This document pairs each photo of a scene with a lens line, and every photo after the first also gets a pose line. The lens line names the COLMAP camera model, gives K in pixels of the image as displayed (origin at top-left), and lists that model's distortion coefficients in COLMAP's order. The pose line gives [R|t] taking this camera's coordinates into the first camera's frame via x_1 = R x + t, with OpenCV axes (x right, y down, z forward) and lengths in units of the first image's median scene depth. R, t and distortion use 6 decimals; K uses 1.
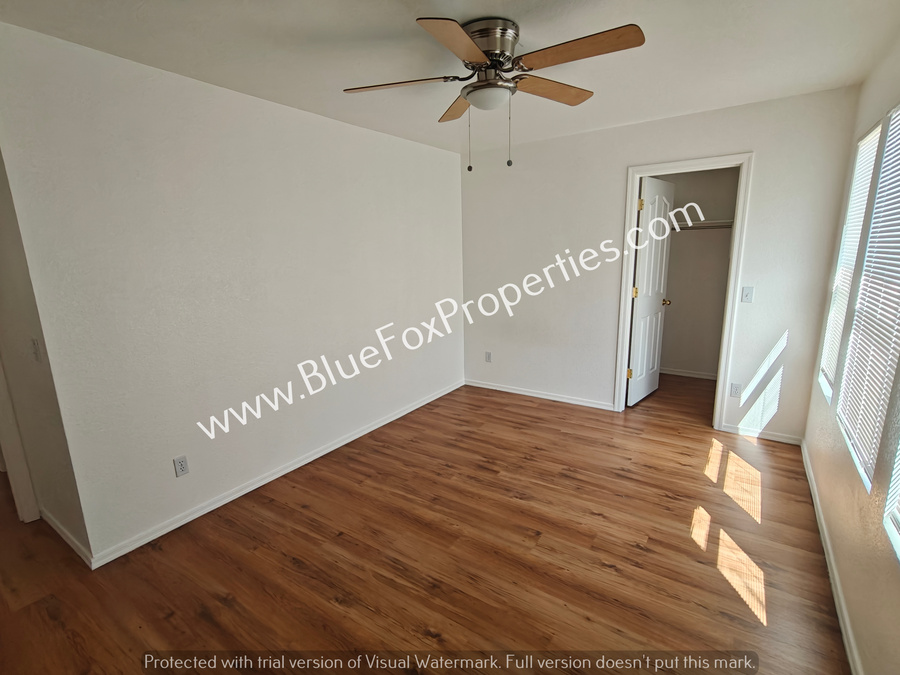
lens RADIAL K [[430.5, 0, 446.2], [0, 430.5, 338.3], [0, 0, 1]] dist [-0.000901, 0.001732]
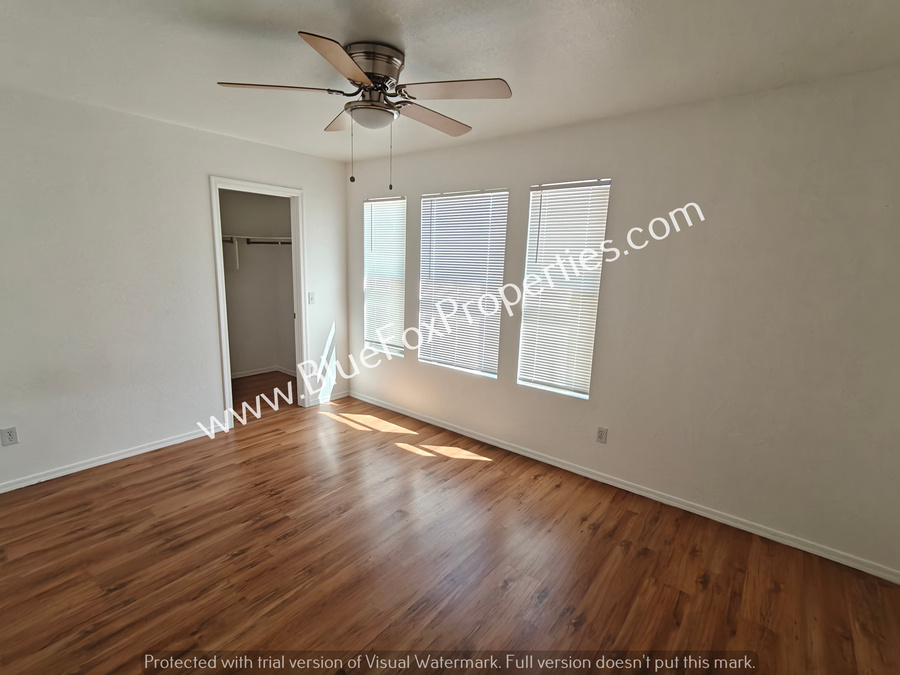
lens RADIAL K [[430.5, 0, 446.8], [0, 430.5, 337.7], [0, 0, 1]] dist [-0.000901, 0.001732]
pose [[0.083004, -0.155034, 0.984416, -0.589146], [0.172840, 0.975094, 0.138993, -0.095957], [-0.981446, 0.158609, 0.107733, 0.482121]]
